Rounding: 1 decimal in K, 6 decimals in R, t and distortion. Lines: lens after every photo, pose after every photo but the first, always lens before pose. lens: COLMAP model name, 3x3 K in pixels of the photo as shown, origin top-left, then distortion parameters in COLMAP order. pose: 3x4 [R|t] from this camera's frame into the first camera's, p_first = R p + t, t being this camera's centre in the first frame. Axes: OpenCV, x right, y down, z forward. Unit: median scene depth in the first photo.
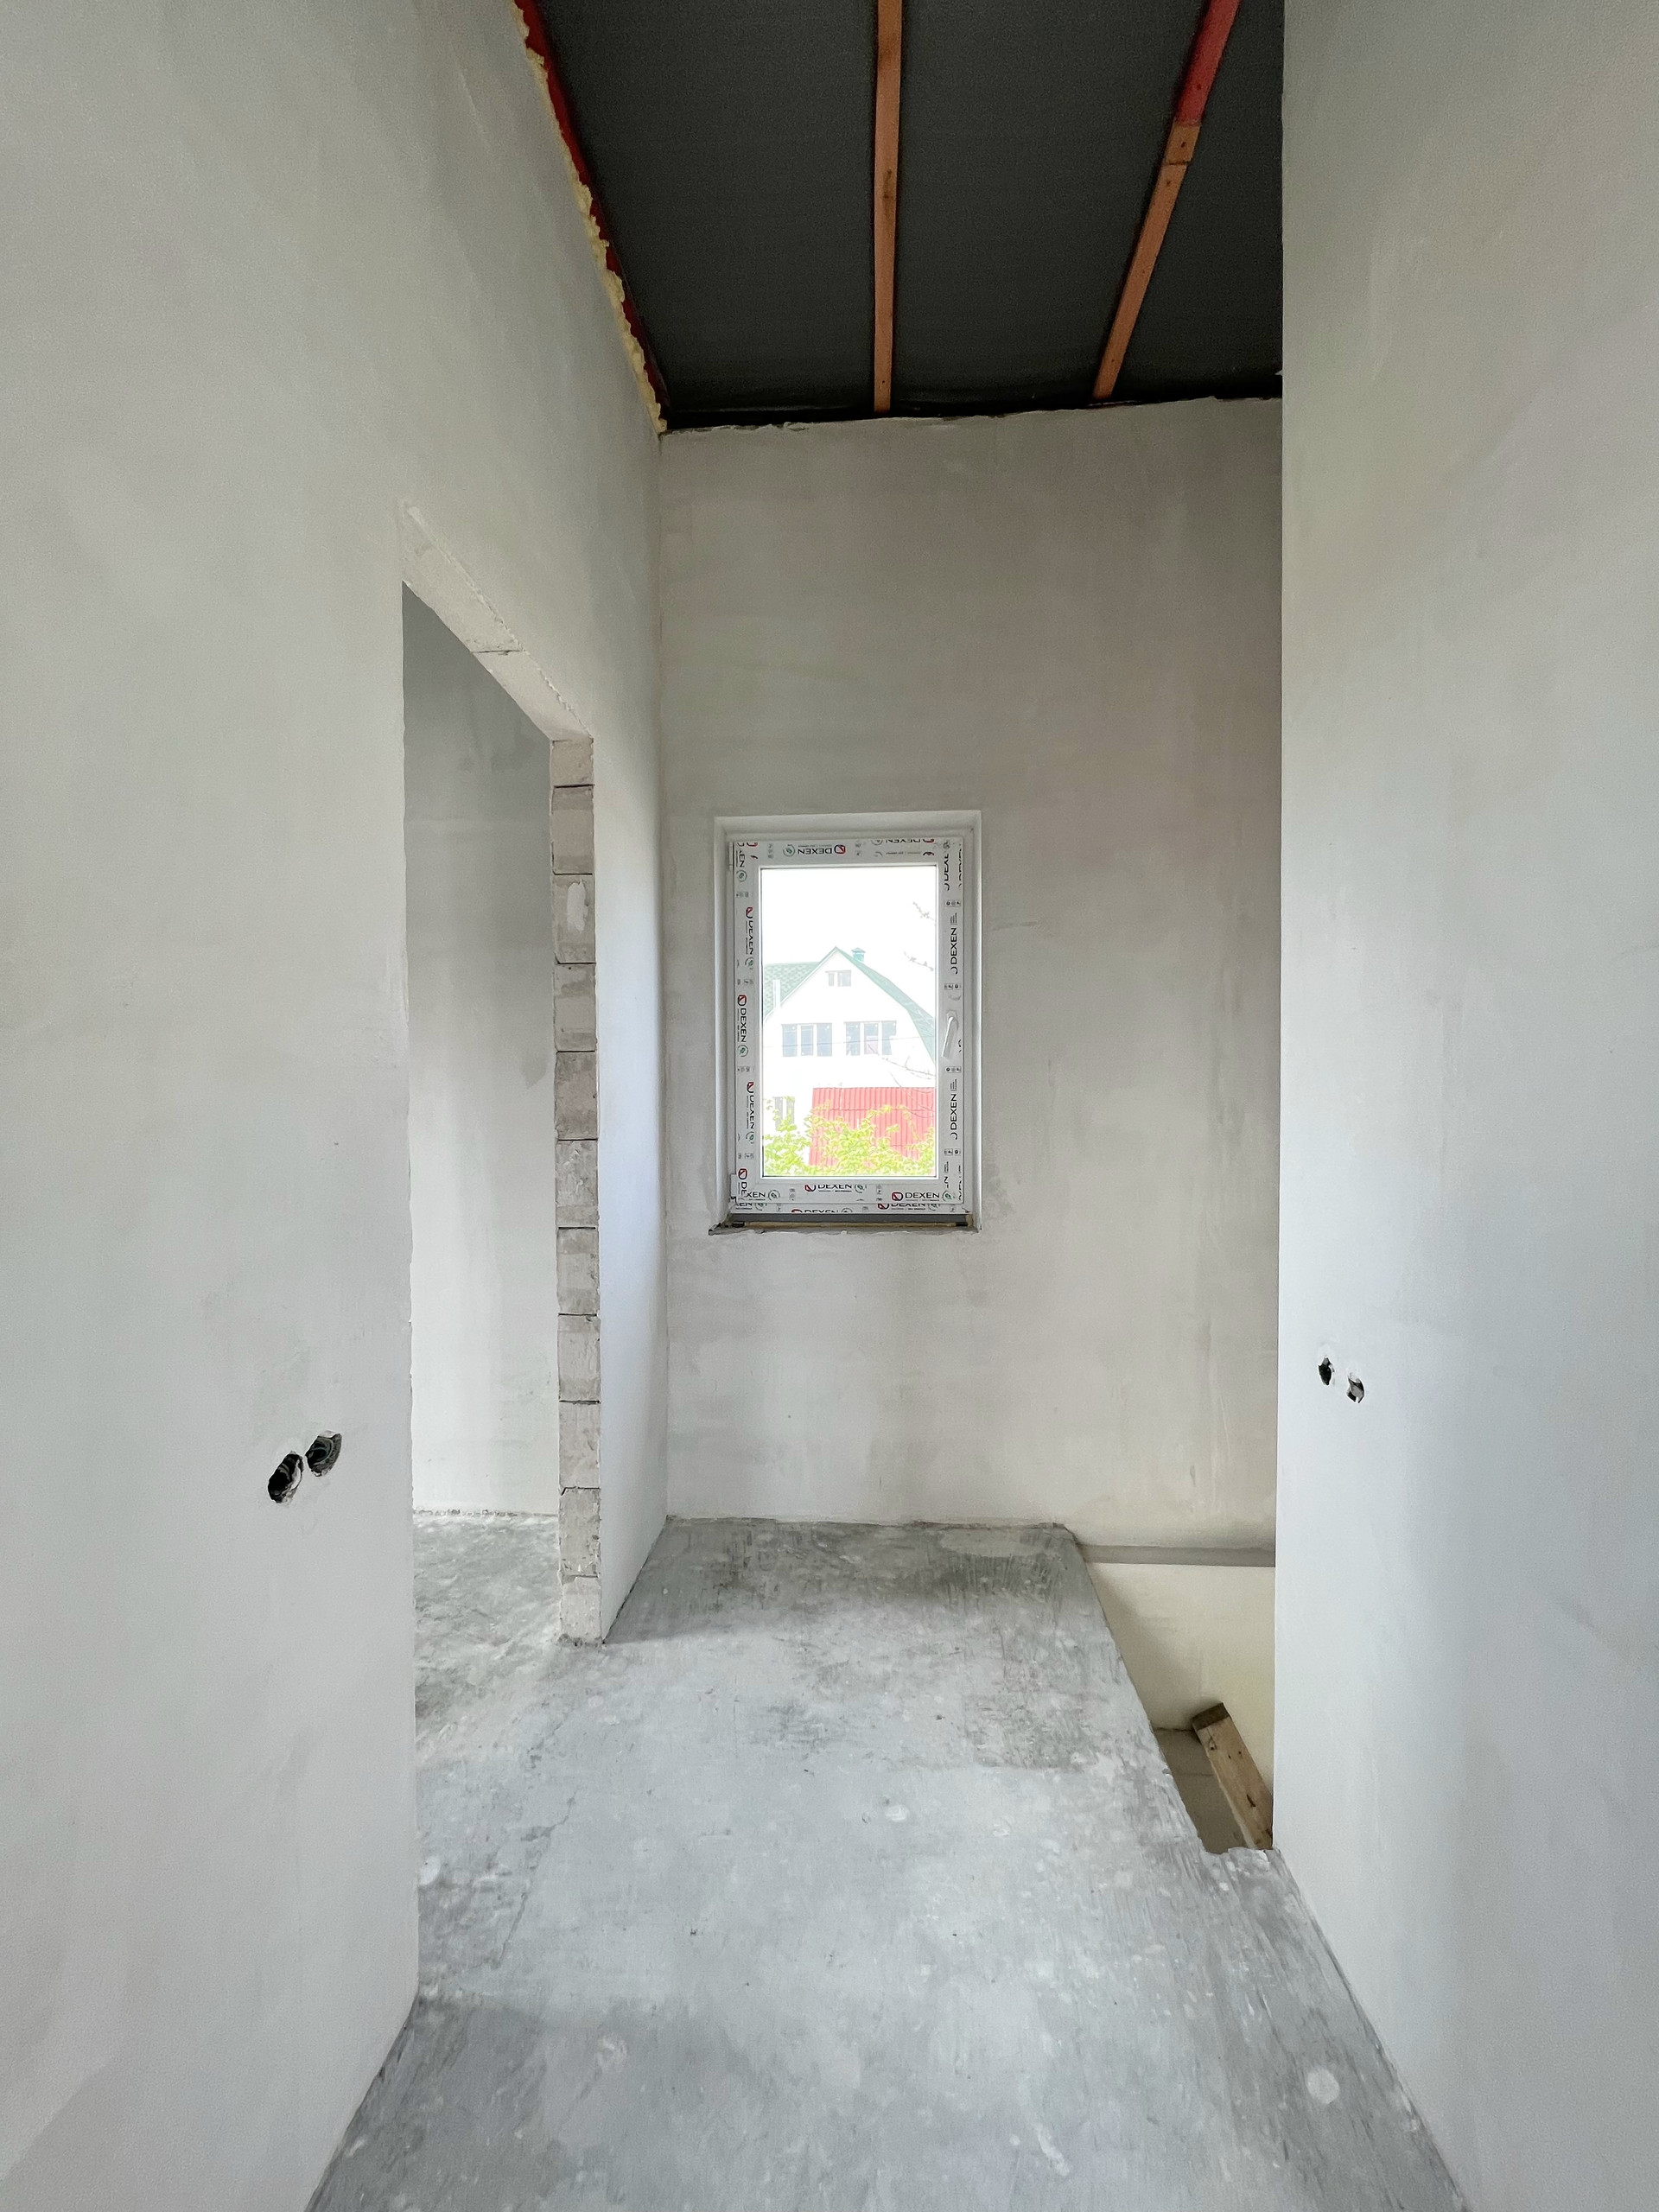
lens RADIAL K [[884.0, 0, 832.0], [0, 884.0, 1111.5], [0, 0, 1]] dist [-0.002298, -0.000200]
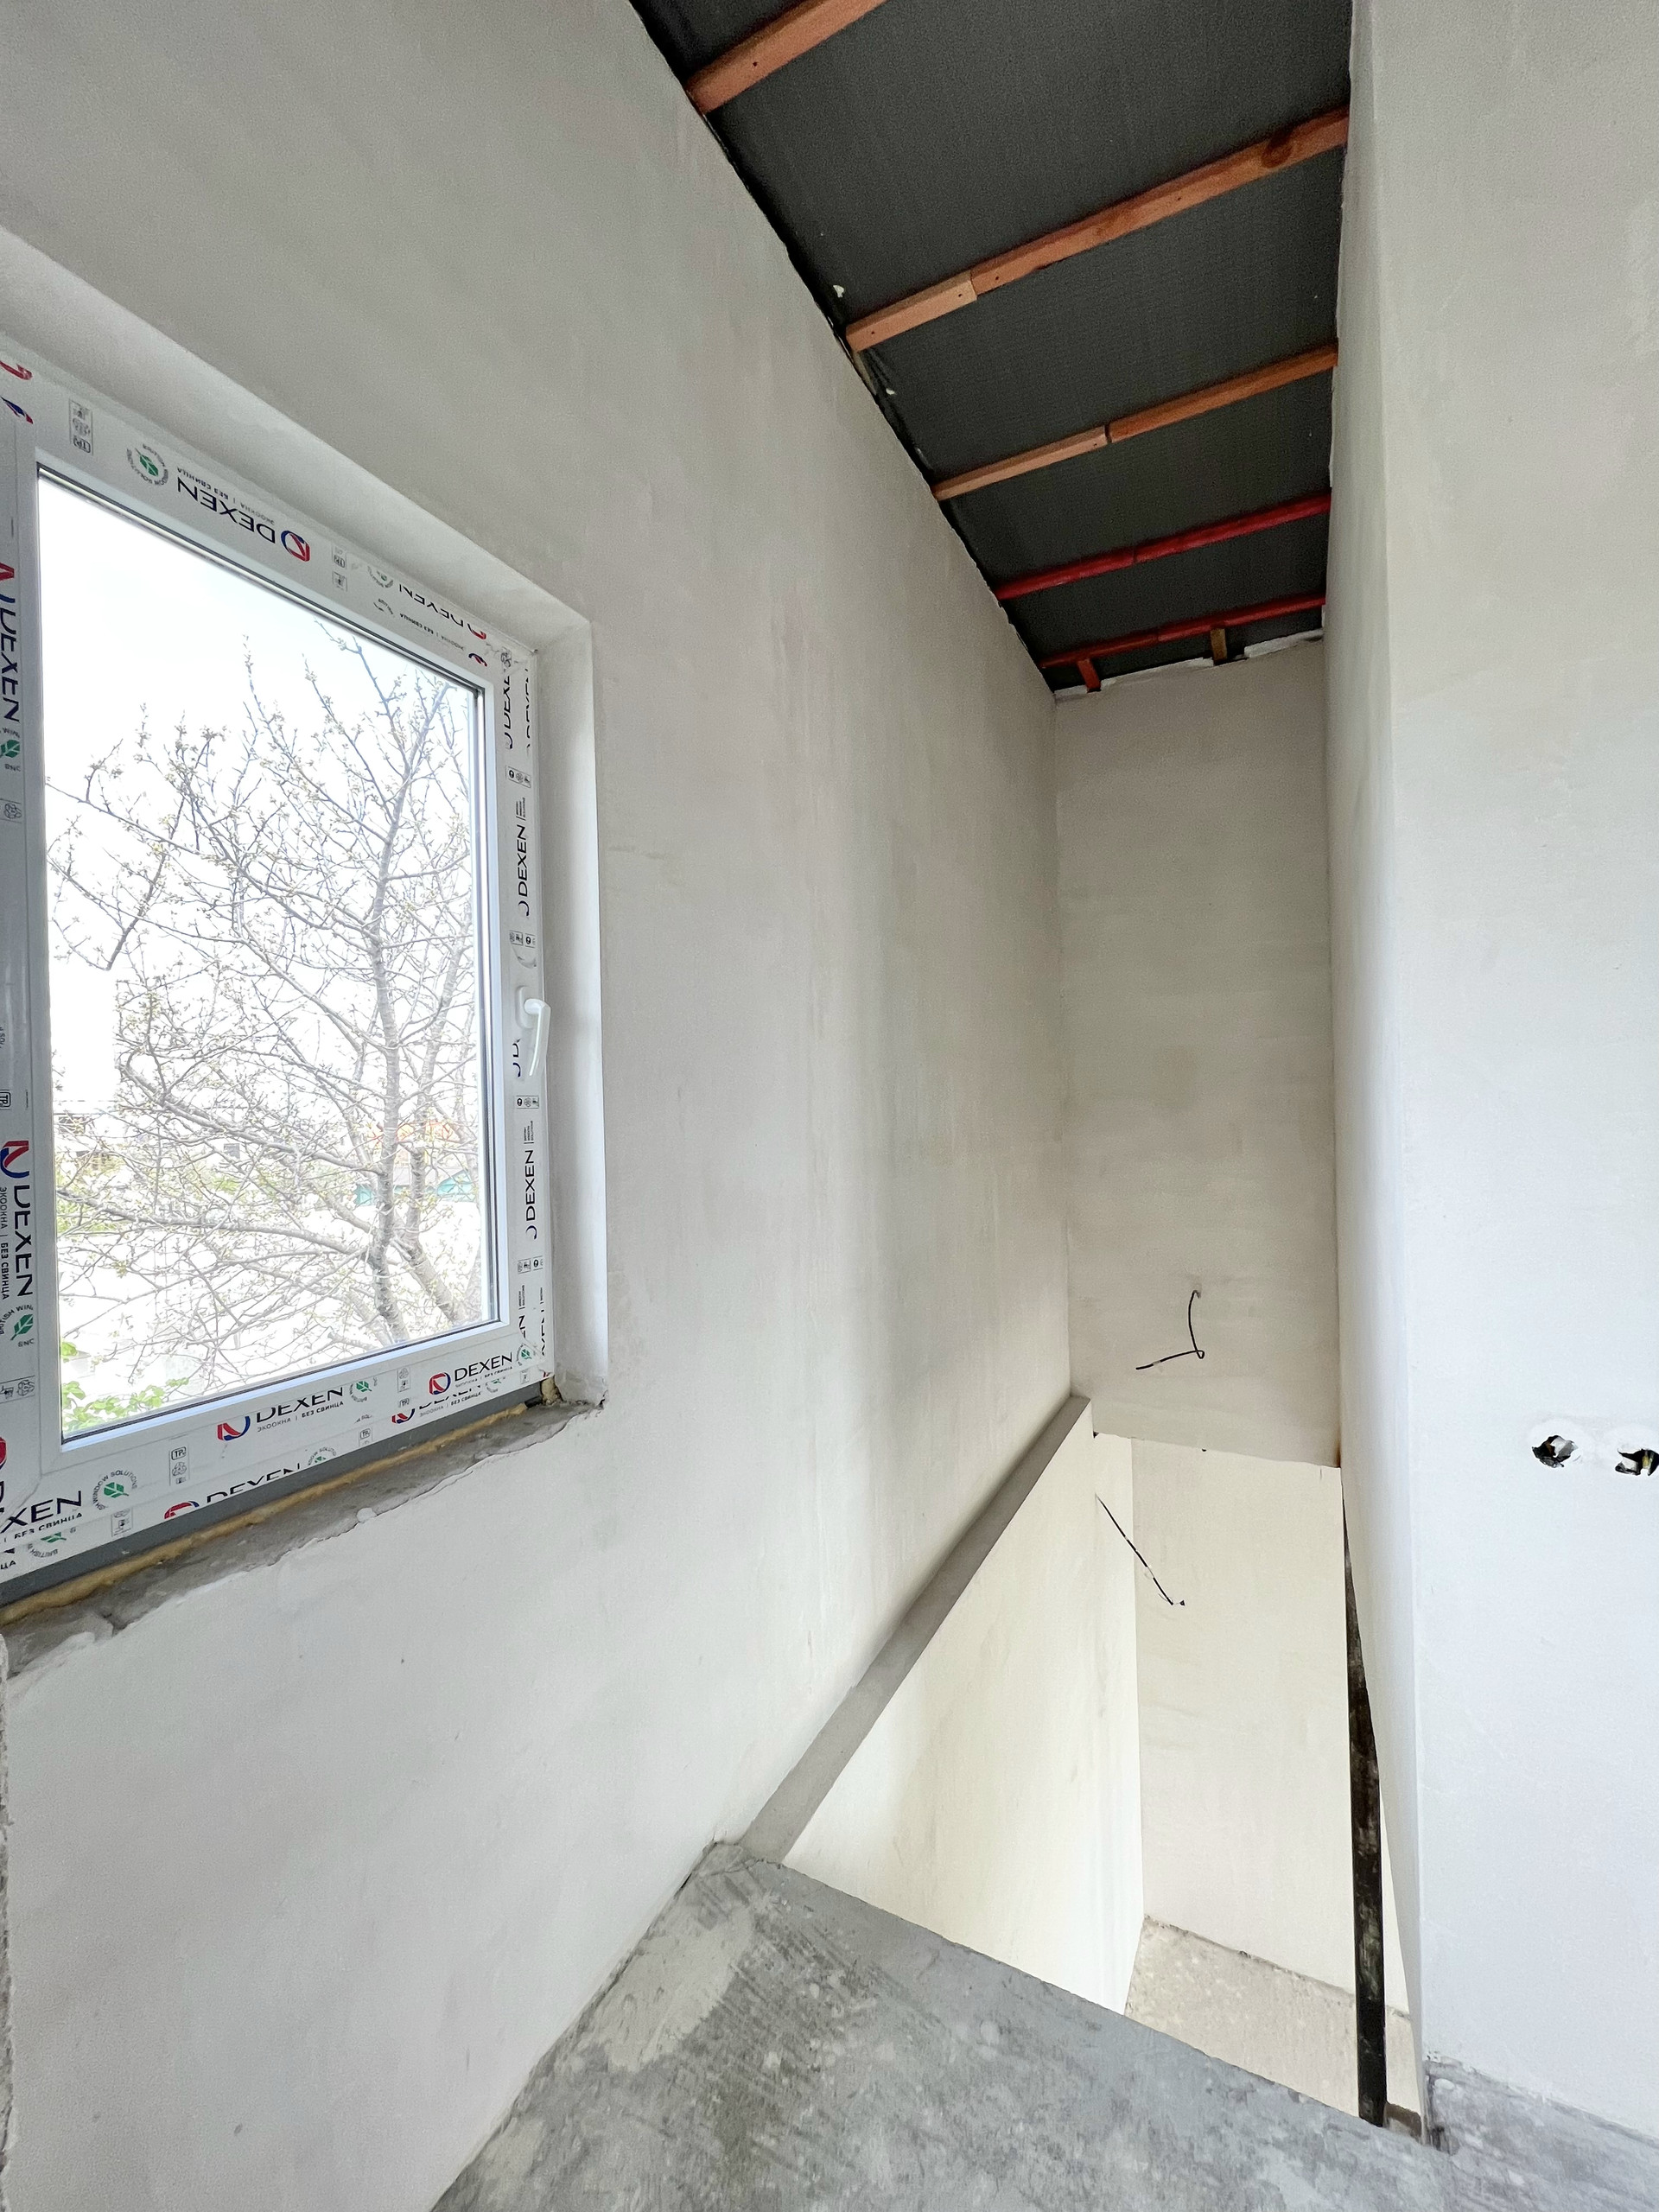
lens RADIAL K [[884.0, 0, 832.0], [0, 884.0, 1111.5], [0, 0, 1]] dist [-0.002298, -0.000200]
pose [[0.409988, -0.007029, 0.912064, -0.265673], [0.040086, 0.999143, -0.010319, -0.031162], [-0.911209, 0.040792, 0.409919, 0.657535]]
